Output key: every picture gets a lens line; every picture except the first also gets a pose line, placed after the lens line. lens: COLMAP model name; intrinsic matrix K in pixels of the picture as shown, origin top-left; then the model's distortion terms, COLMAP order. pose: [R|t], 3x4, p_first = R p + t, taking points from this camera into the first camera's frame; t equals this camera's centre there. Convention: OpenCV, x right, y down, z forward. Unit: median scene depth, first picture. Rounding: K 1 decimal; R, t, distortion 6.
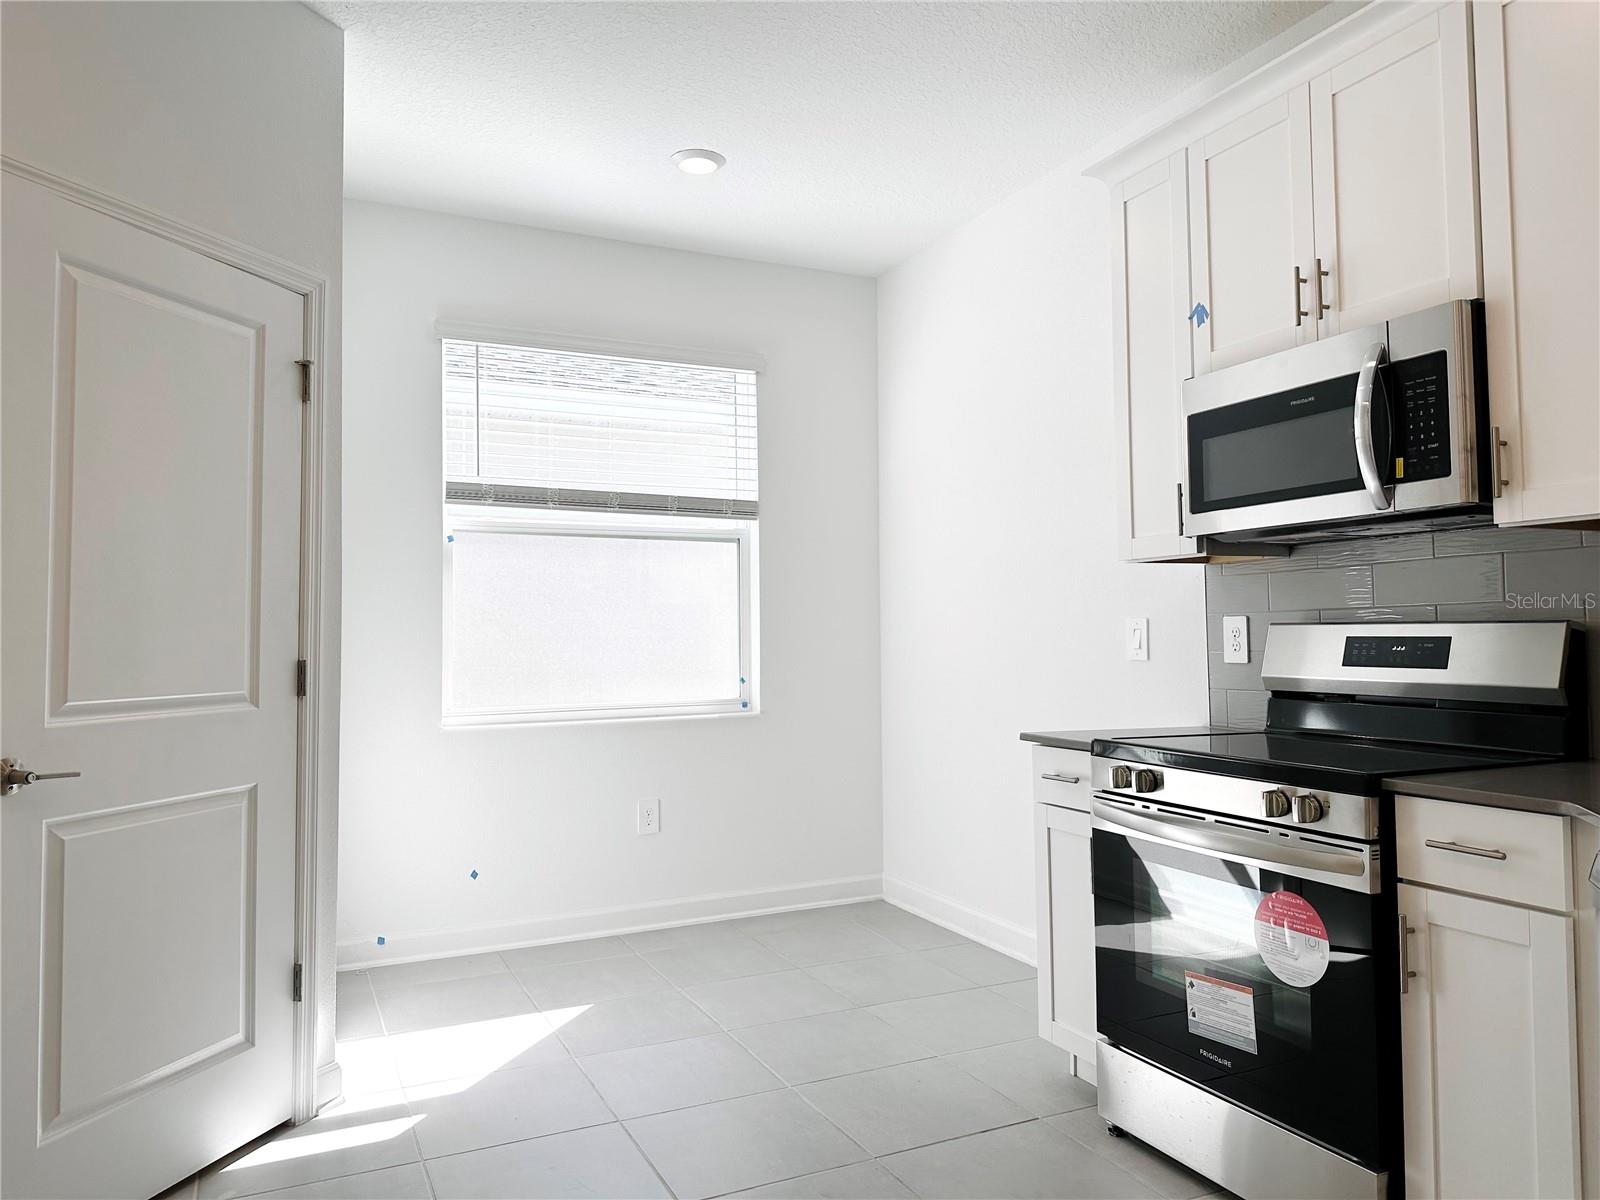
lens RADIAL K [[1121.0, 0, 819.3], [0, 1121.0, 595.3], [0, 0, 1]] dist [0.037305, -0.029358]
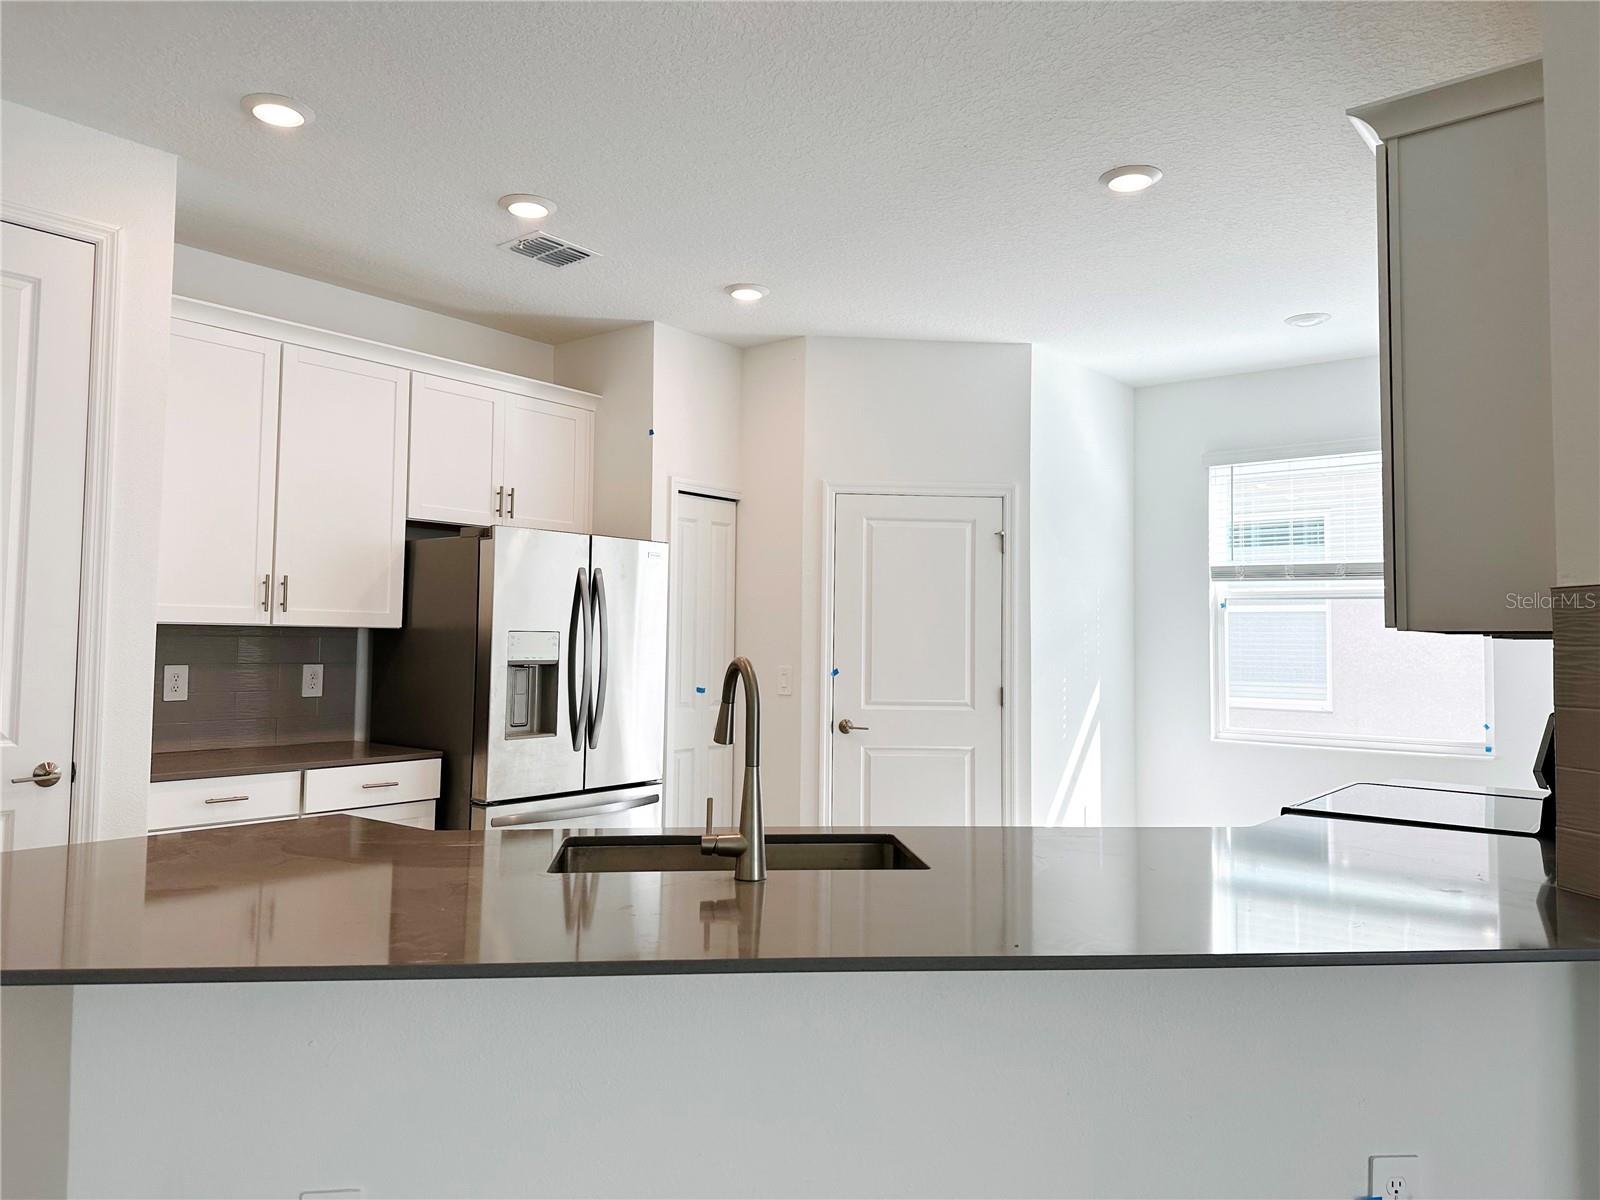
lens RADIAL K [[1121.0, 0, 776.4], [0, 1121.0, 574.9], [0, 0, 1]] dist [0.037305, -0.029358]
pose [[0.387518, -0.040701, -0.920963, 1.151770], [0.016170, 0.999171, -0.037353, -0.068518], [0.921720, -0.000417, 0.387855, -0.094658]]
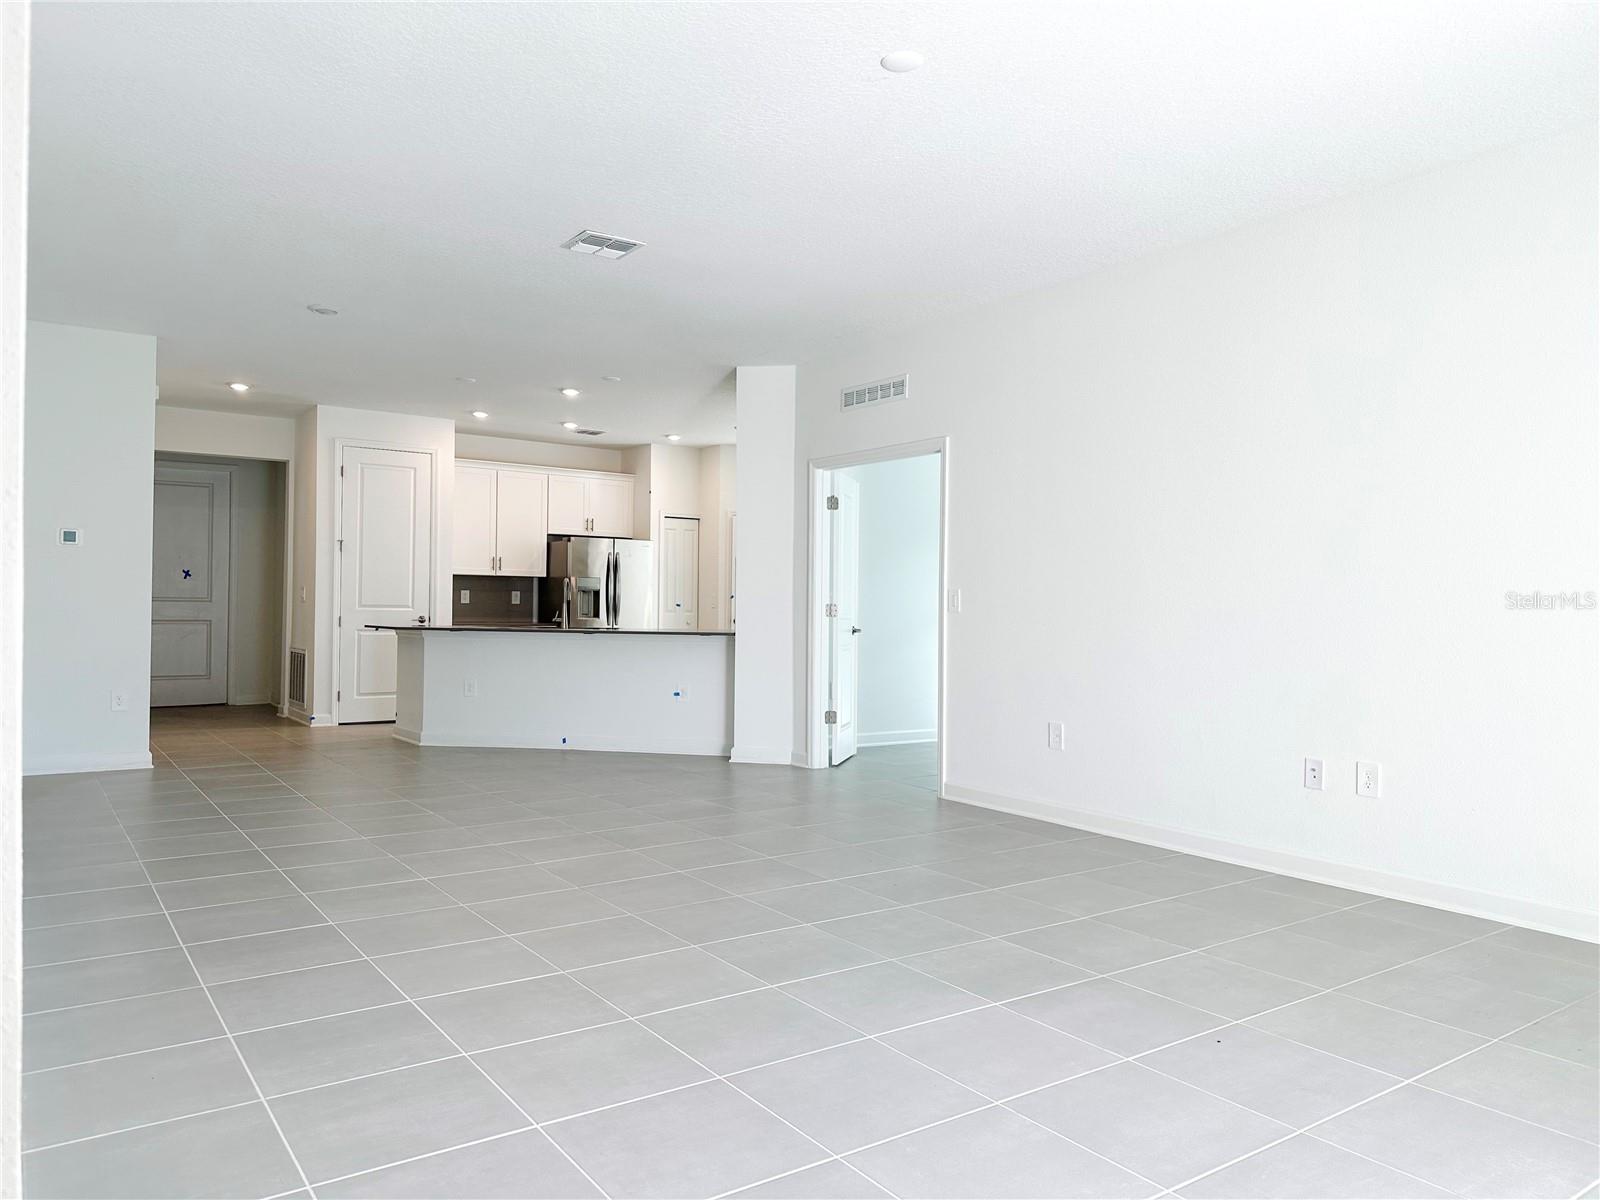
lens RADIAL K [[1121.0, 0, 800.3], [0, 1121.0, 594.4], [0, 0, 1]] dist [0.037305, -0.029358]
pose [[0.137803, 0.011623, -0.990391, 3.716375], [0.018134, 0.999734, 0.014256, -0.037877], [0.990294, -0.019925, 0.137556, 0.407222]]
